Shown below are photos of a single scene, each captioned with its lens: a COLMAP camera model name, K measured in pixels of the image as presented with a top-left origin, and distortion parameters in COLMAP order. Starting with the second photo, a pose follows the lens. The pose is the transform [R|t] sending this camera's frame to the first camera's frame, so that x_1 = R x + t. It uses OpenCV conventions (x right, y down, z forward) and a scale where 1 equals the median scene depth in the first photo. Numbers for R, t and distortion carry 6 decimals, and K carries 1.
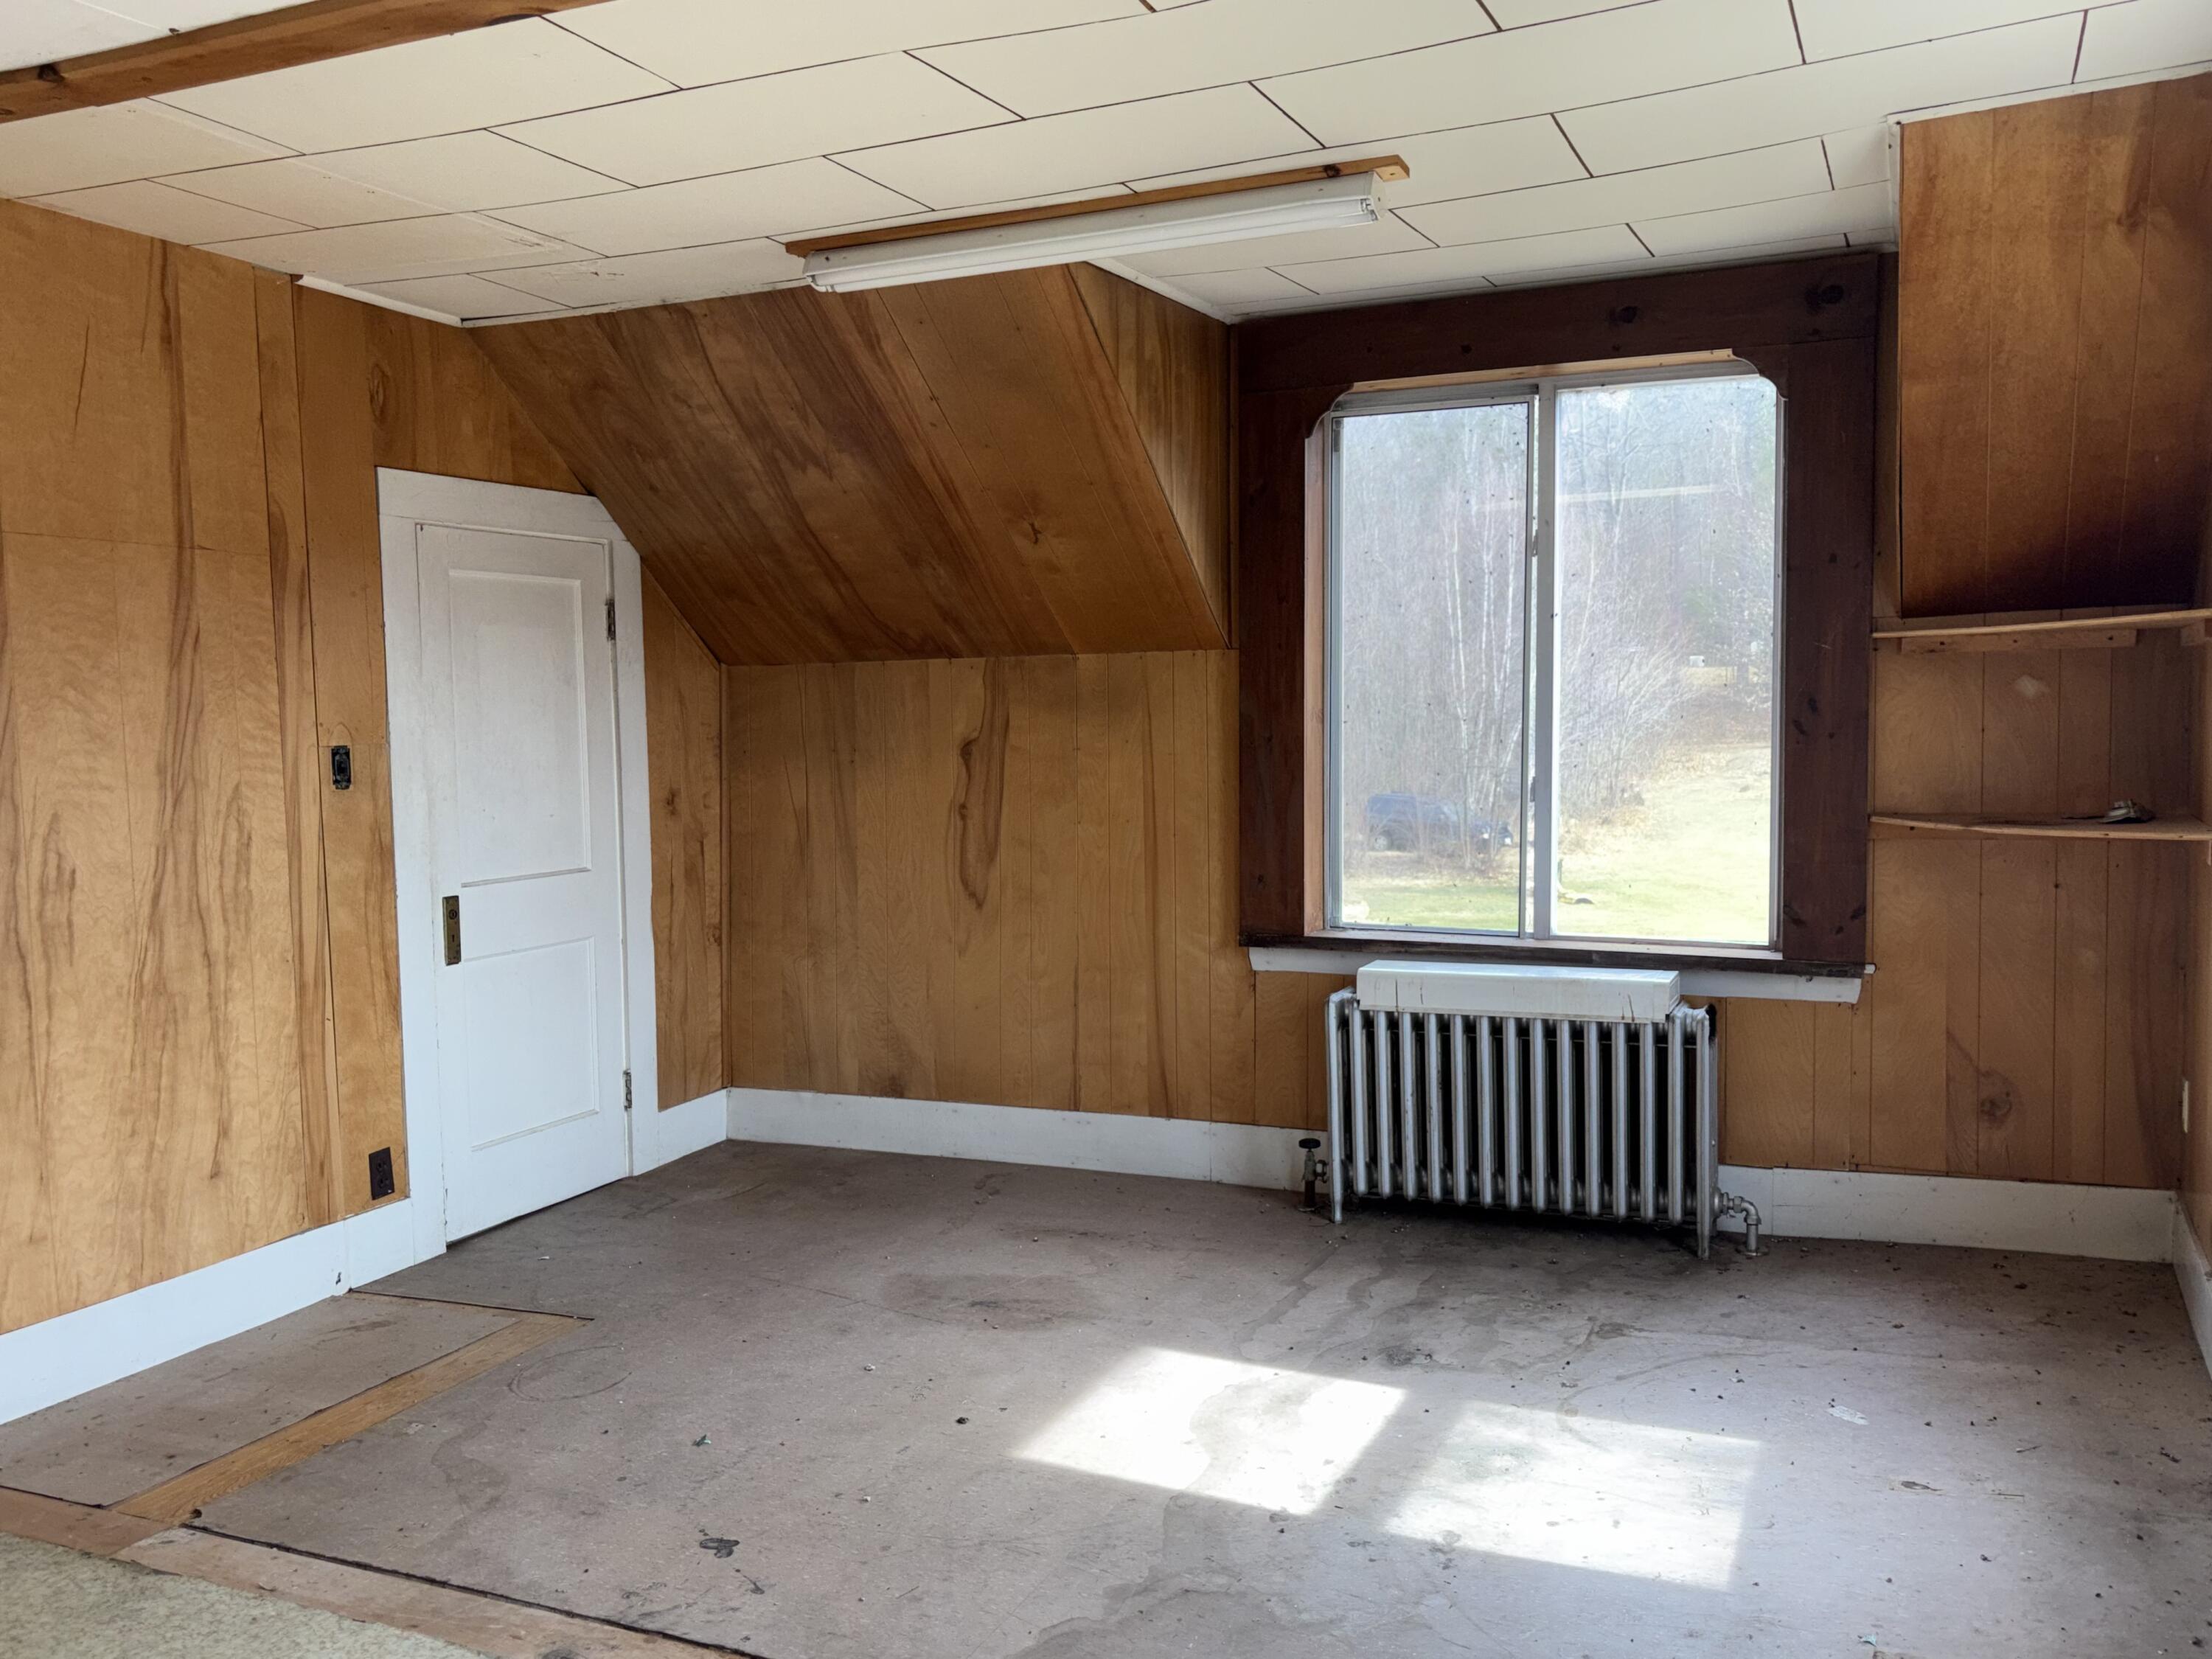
lens RADIAL K [[1831.4, 0, 1118.1], [0, 1831.4, 836.1], [0, 0, 1]] dist [0.169504, -0.430701]
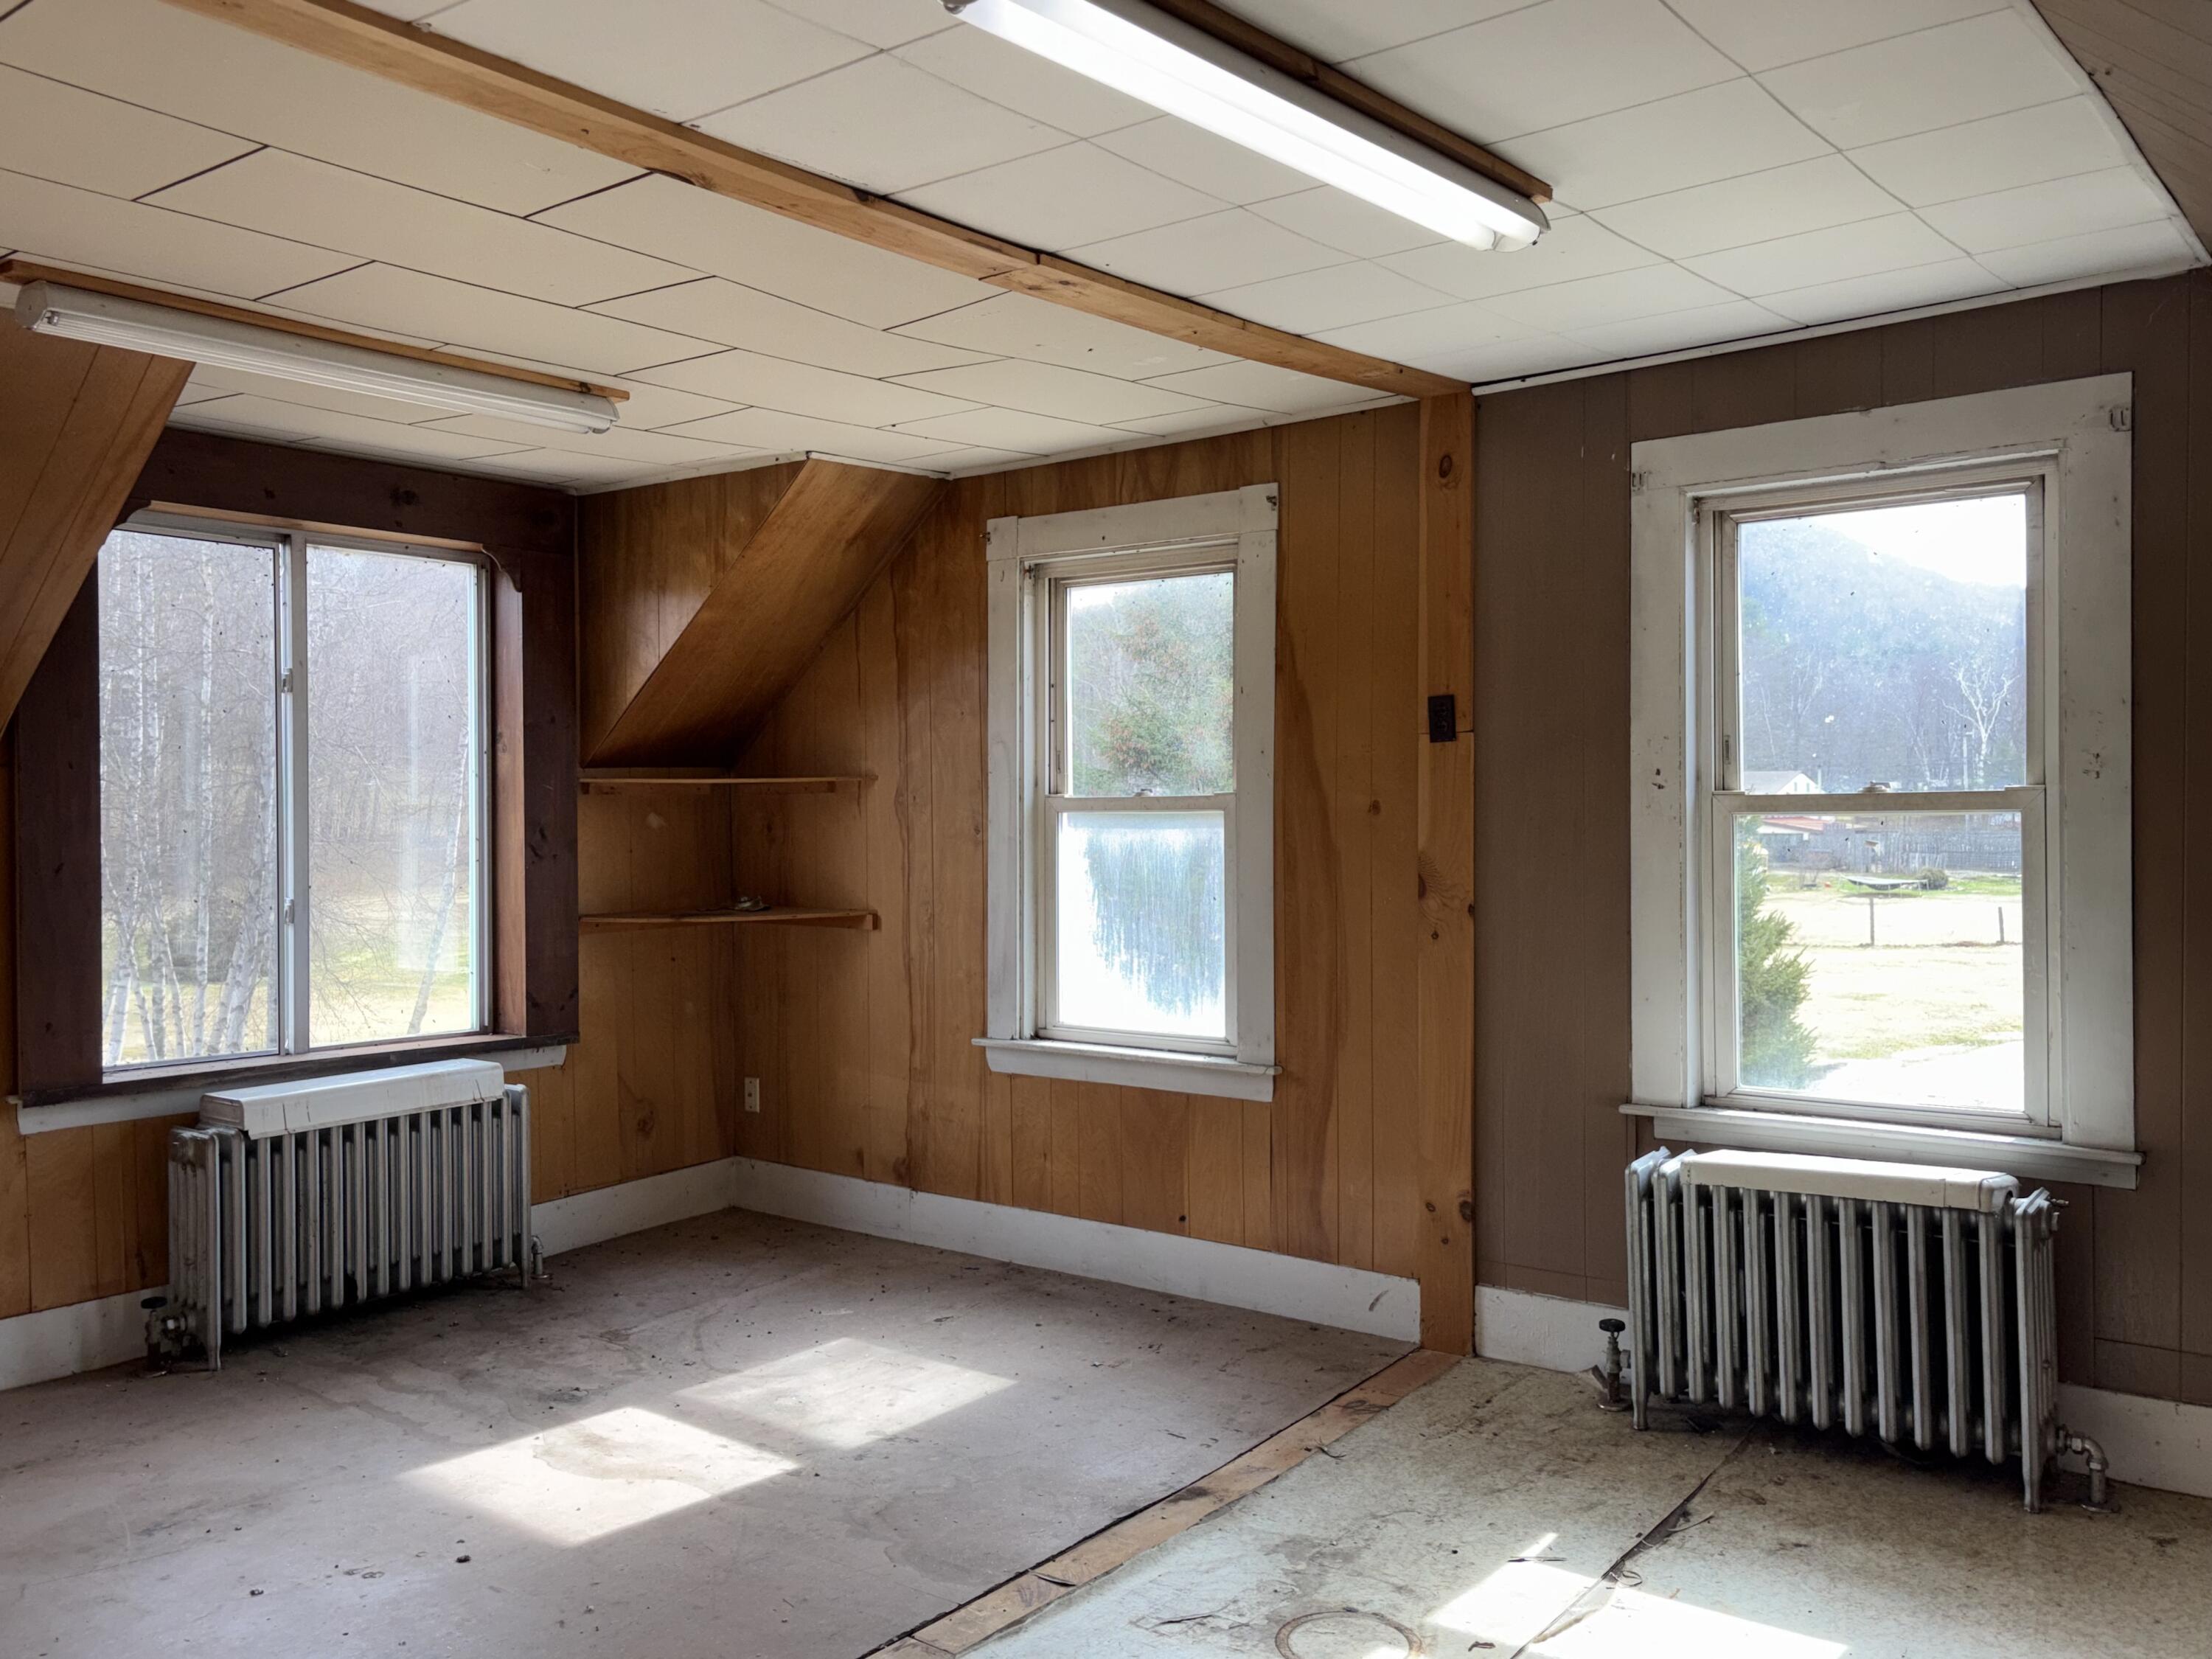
lens RADIAL K [[1844.2, 0, 1076.7], [0, 1844.2, 828.7], [0, 0, 1]] dist [0.045854, -0.001765]
pose [[0.251691, 0.003390, 0.967802, -0.825850], [0.068803, 0.997401, -0.021387, -0.022842], [-0.965359, 0.071971, 0.250803, 0.354570]]
